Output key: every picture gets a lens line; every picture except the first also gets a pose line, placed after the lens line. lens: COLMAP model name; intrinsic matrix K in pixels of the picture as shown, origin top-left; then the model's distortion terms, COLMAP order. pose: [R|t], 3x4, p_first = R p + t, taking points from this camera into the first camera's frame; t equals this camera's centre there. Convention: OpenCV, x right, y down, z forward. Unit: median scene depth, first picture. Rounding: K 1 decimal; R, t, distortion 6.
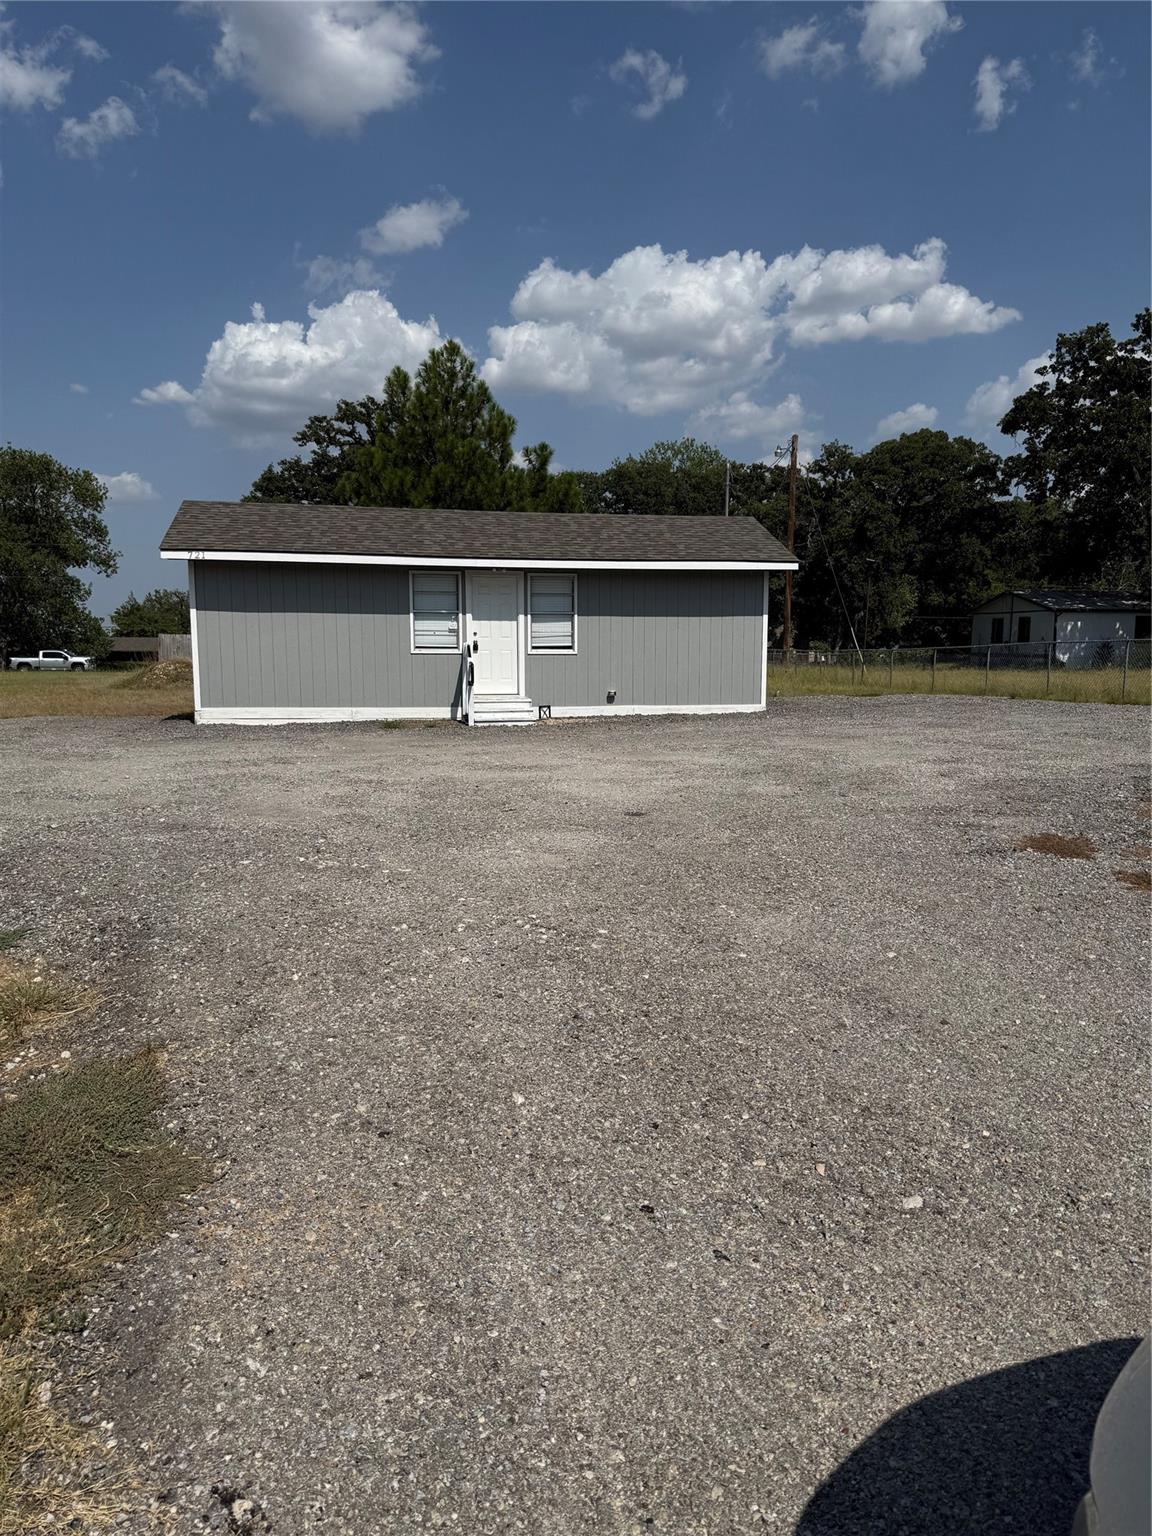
lens RADIAL K [[1073.8, 0, 583.1], [0, 1073.8, 770.8], [0, 0, 1]] dist [0.094859, -0.159019]
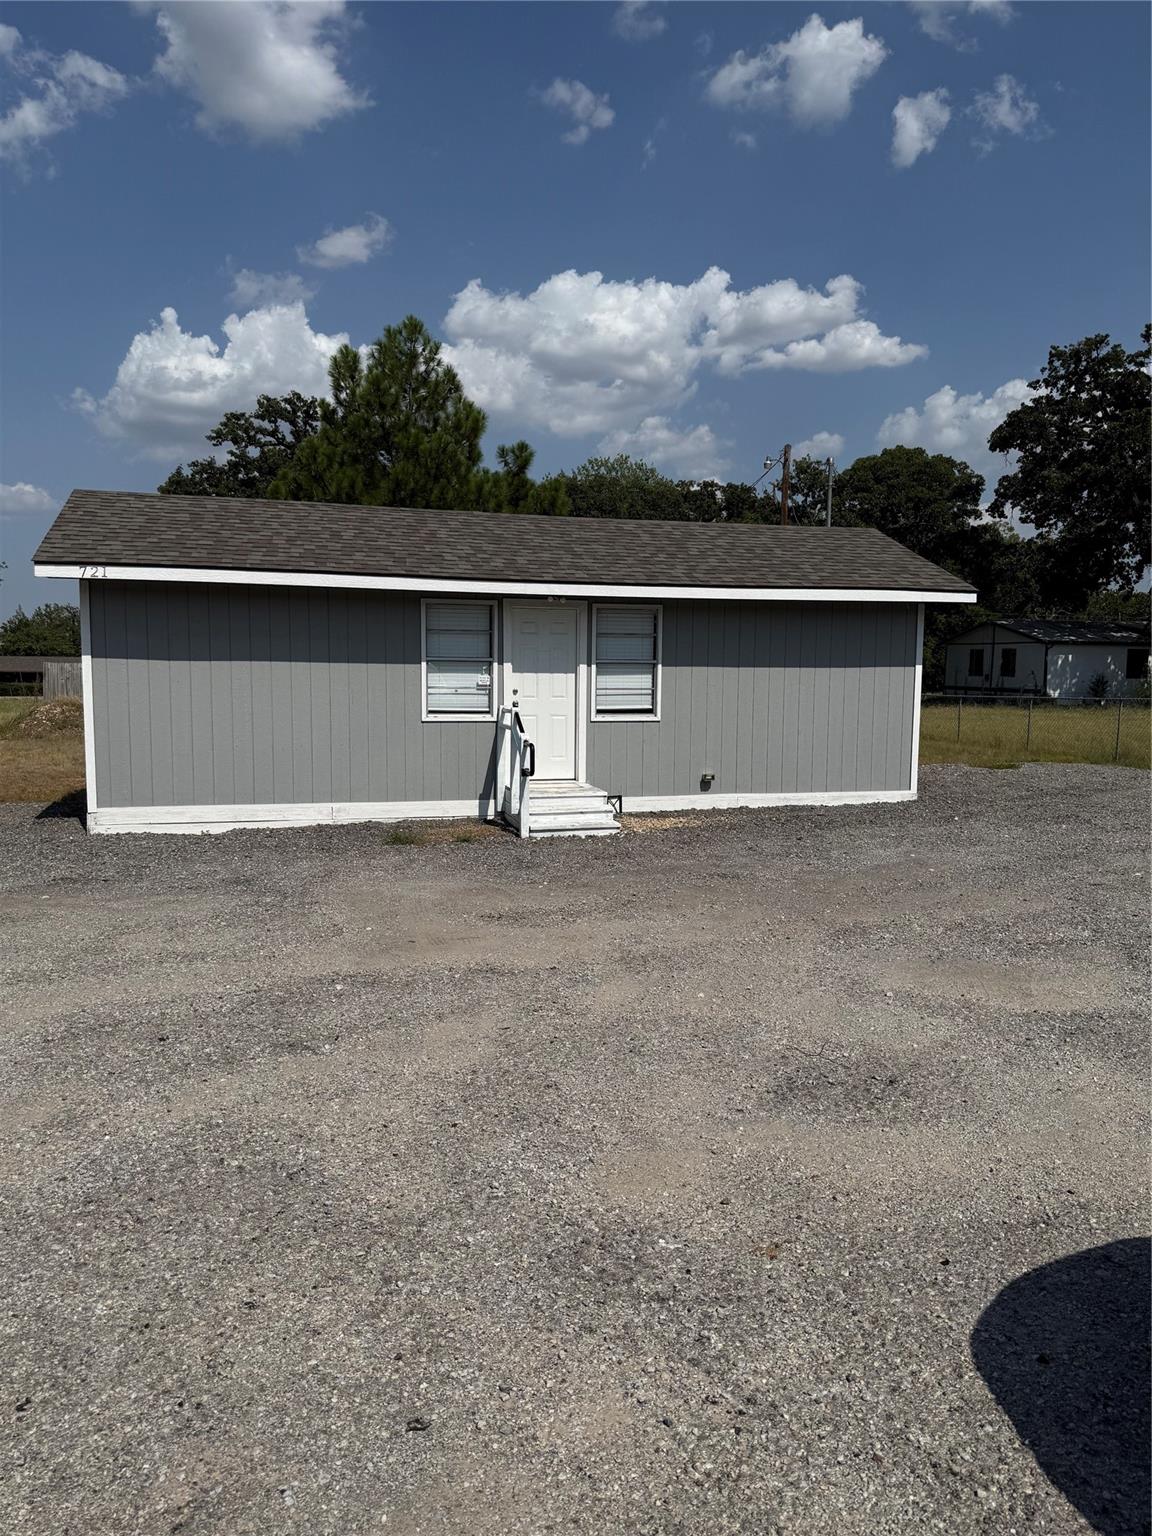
lens RADIAL K [[1090.4, 0, 576.2], [0, 1090.4, 763.1], [0, 0, 1]] dist [0.113842, -0.218590]
pose [[0.997172, 0.000993, 0.075144, -0.059610], [0.001083, 0.999619, -0.027580, -0.033245], [-0.075143, 0.027583, 0.996791, 0.163671]]
